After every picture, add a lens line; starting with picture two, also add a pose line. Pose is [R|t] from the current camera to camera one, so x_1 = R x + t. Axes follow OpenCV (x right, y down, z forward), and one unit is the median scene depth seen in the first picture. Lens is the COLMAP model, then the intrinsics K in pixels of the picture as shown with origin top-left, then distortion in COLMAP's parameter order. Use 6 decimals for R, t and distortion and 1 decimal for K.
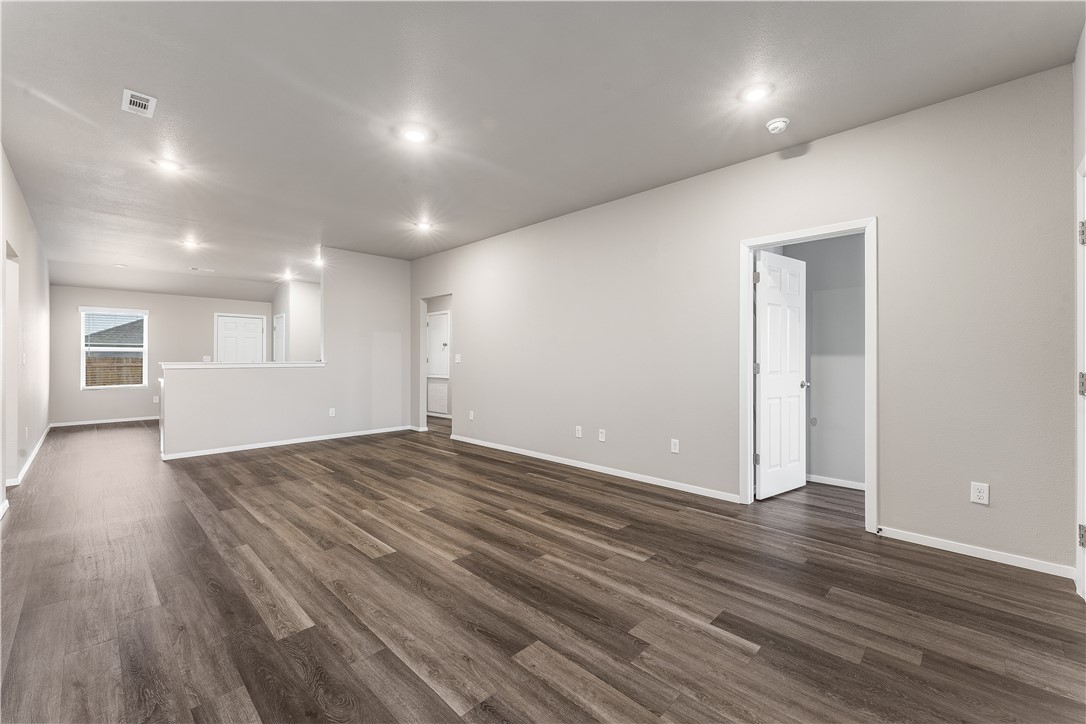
lens RADIAL K [[446.1, 0, 544.2], [0, 446.1, 362.4], [0, 0, 1]] dist [0.014259, 0.000063]
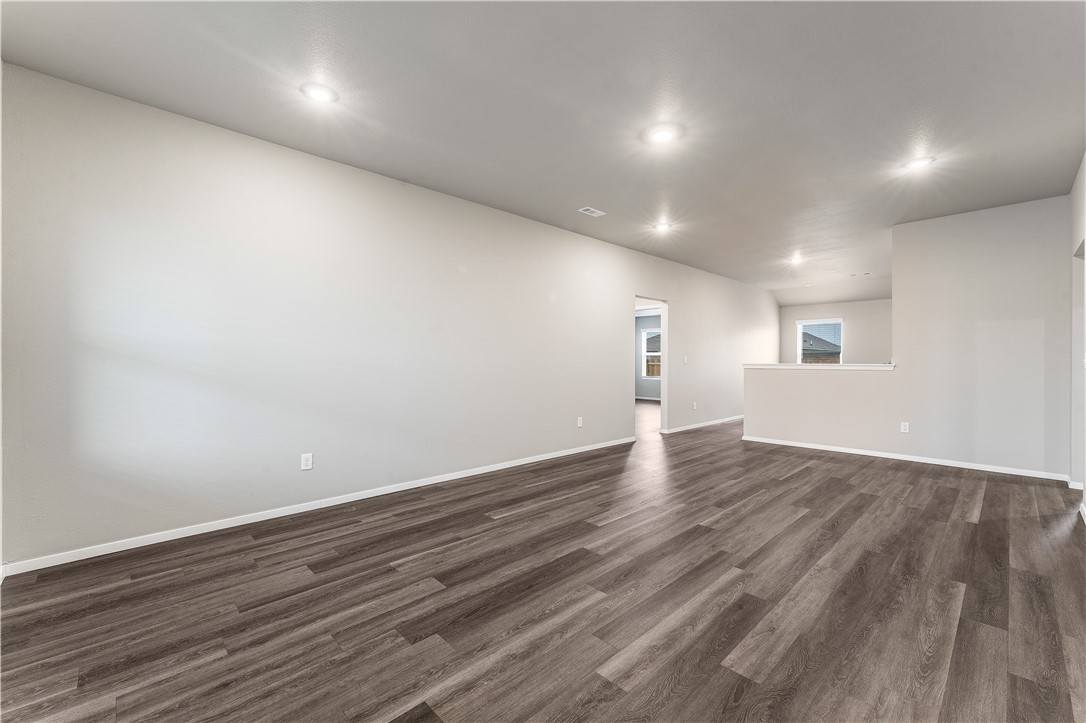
lens RADIAL K [[446.1, 0, 544.9], [0, 446.1, 359.3], [0, 0, 1]] dist [0.014259, 0.000063]
pose [[-0.037779, -0.003892, -0.999279, 0.863753], [-0.006487, 0.999972, -0.003650, -0.004959], [0.999265, 0.006344, -0.037803, 0.934733]]
